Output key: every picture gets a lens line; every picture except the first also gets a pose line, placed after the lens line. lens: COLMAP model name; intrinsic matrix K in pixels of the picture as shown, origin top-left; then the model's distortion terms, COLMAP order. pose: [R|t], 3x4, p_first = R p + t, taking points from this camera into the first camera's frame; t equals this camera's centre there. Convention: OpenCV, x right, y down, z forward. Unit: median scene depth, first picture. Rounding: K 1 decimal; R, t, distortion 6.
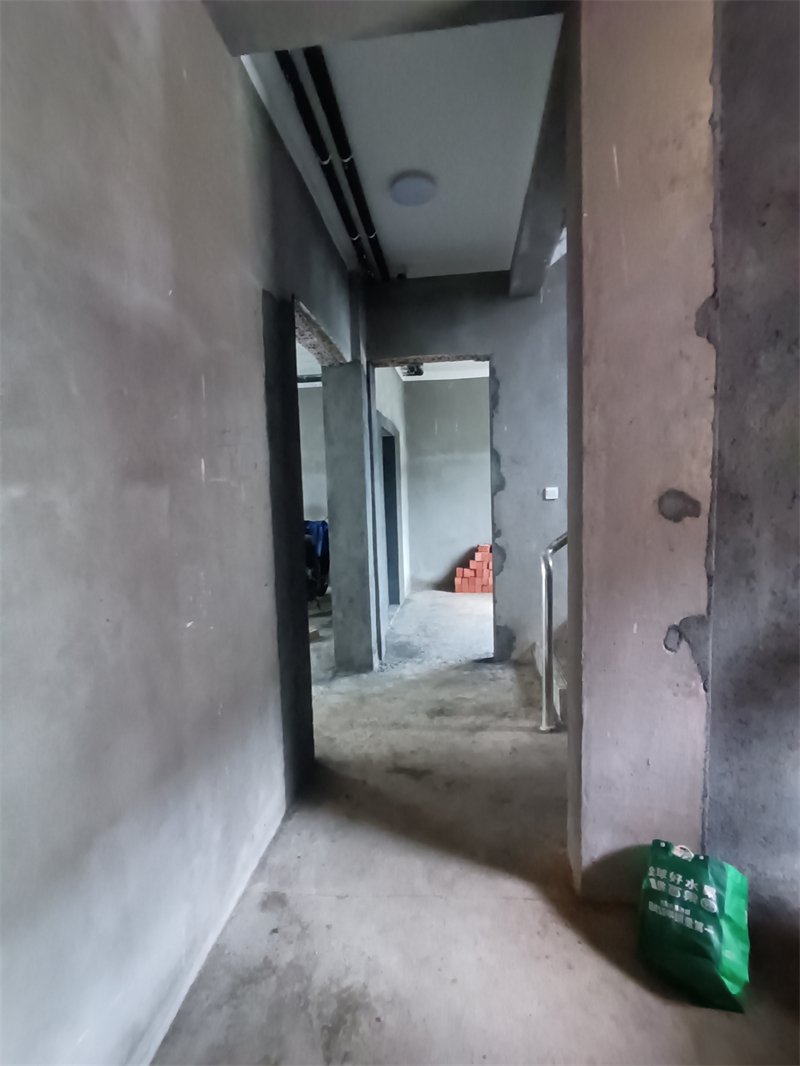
lens RADIAL K [[490.4, 0, 404.7], [0, 490.4, 537.0], [0, 0, 1]] dist [-0.004952, 0.003802]
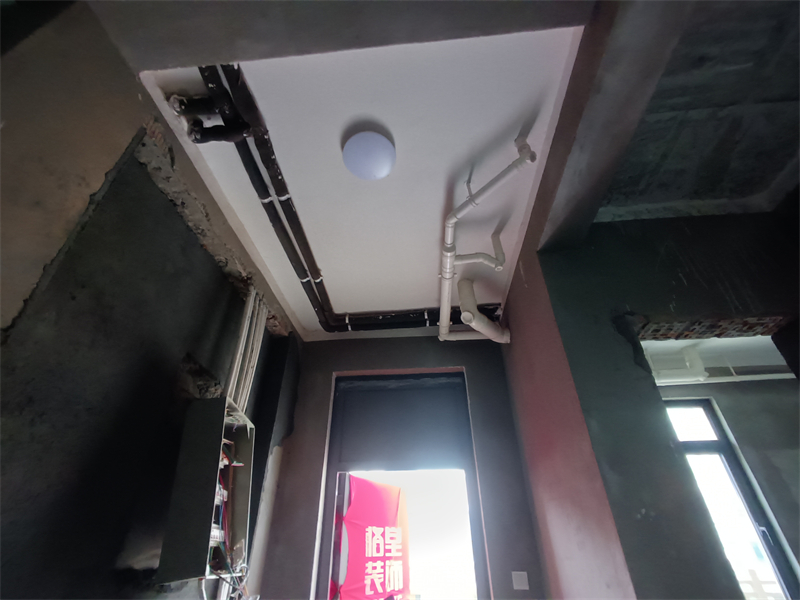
lens RADIAL K [[368.0, 0, 393.5], [0, 368.0, 305.8], [0, 0, 1]] dist [-0.004952, 0.003802]
pose [[-0.035478, 0.586087, 0.809471, 0.059300], [0.096514, 0.808205, -0.580939, -0.080620], [-0.994699, 0.057515, -0.085239, 0.337162]]
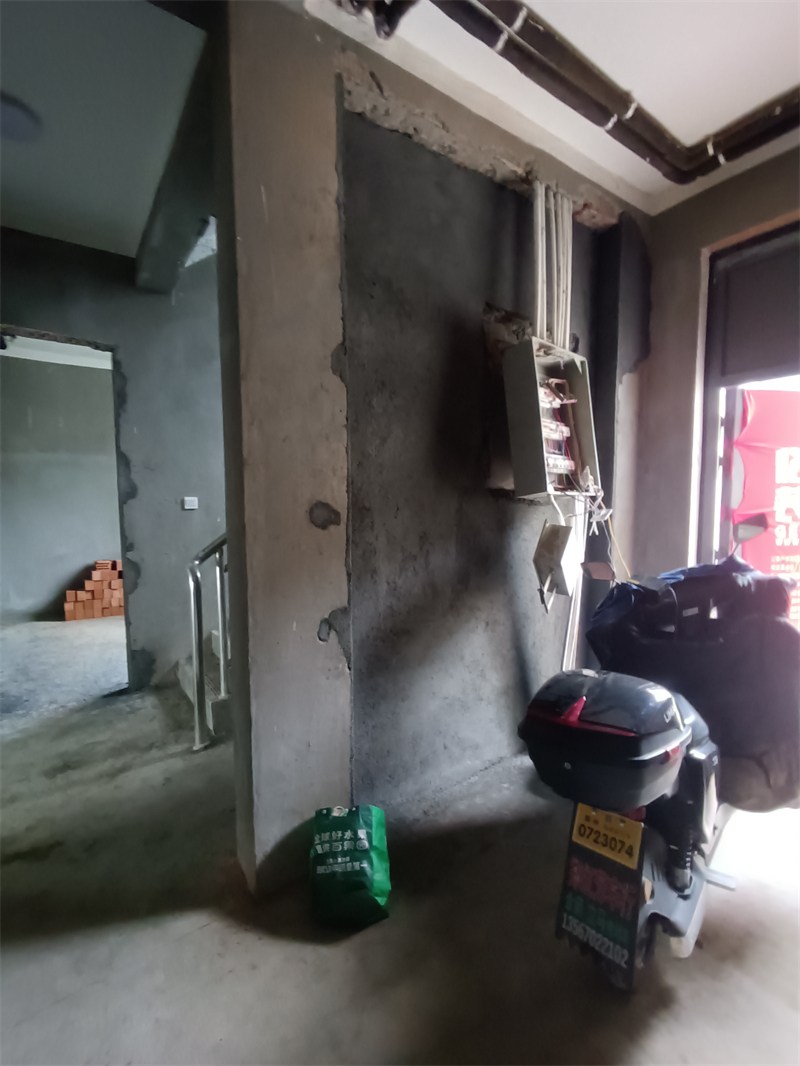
lens RADIAL K [[490.4, 0, 403.4], [0, 490.4, 538.0], [0, 0, 1]] dist [-0.004952, 0.003802]
pose [[0.746234, -0.026916, 0.665140, -0.071469], [0.040678, 0.999159, -0.005206, 0.003093], [-0.664440, 0.030941, 0.746701, 0.003577]]
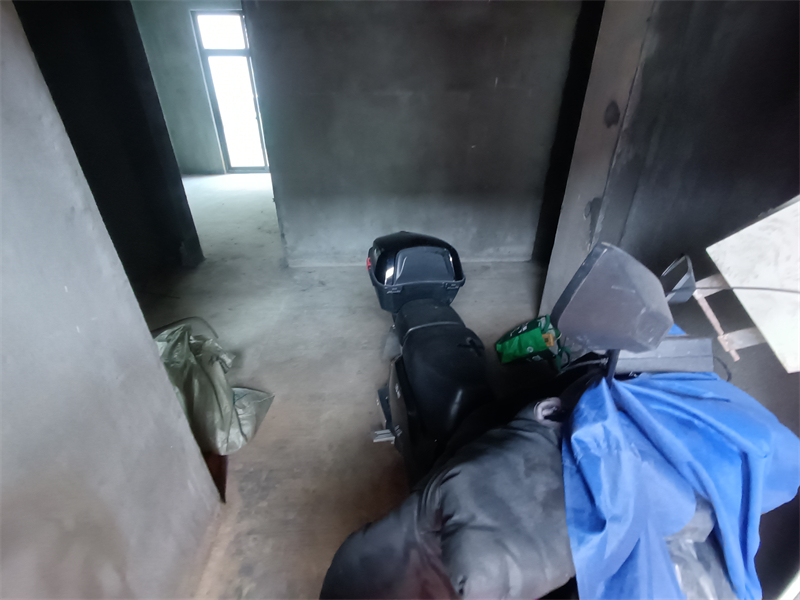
lens RADIAL K [[368.0, 0, 394.9], [0, 368.0, 301.8], [0, 0, 1]] dist [-0.004952, 0.003802]
pose [[0.134295, 0.512711, -0.847993, 1.480794], [-0.083448, 0.858557, 0.505882, -0.075147], [0.987421, 0.002826, 0.158085, 0.193212]]
